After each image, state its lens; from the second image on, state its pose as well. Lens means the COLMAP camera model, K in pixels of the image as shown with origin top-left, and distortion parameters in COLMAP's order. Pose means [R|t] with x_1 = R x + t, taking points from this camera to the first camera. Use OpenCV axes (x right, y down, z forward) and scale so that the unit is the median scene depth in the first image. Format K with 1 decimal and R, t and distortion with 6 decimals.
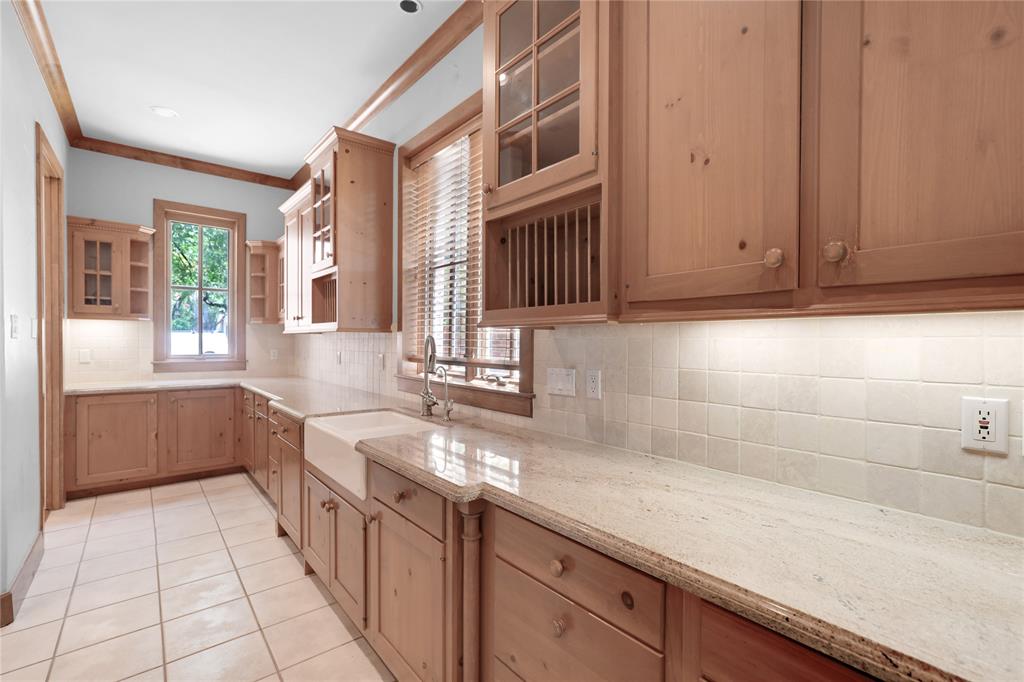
lens RADIAL K [[467.2, 0, 514.0], [0, 467.2, 344.0], [0, 0, 1]] dist [-0.006041, 0.000271]
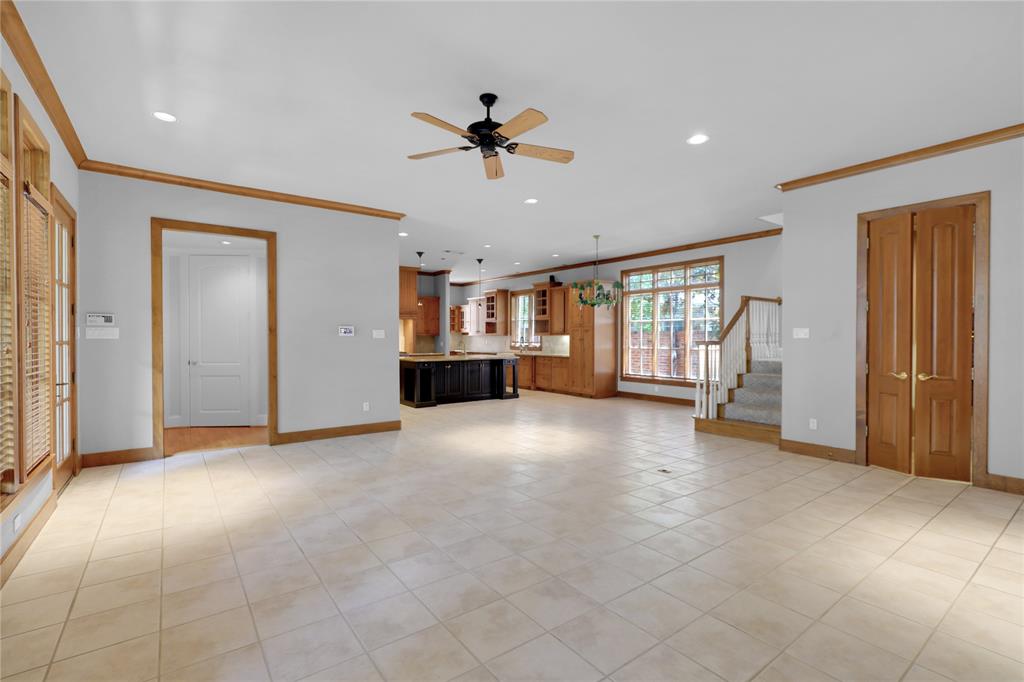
lens RADIAL K [[467.2, 0, 495.7], [0, 467.2, 338.2], [0, 0, 1]] dist [-0.006041, 0.000271]
pose [[0.997077, -0.001807, -0.076376, -0.058804], [0.001329, 0.999979, -0.006318, 0.023873], [0.076386, 0.006198, 0.997059, -3.185644]]
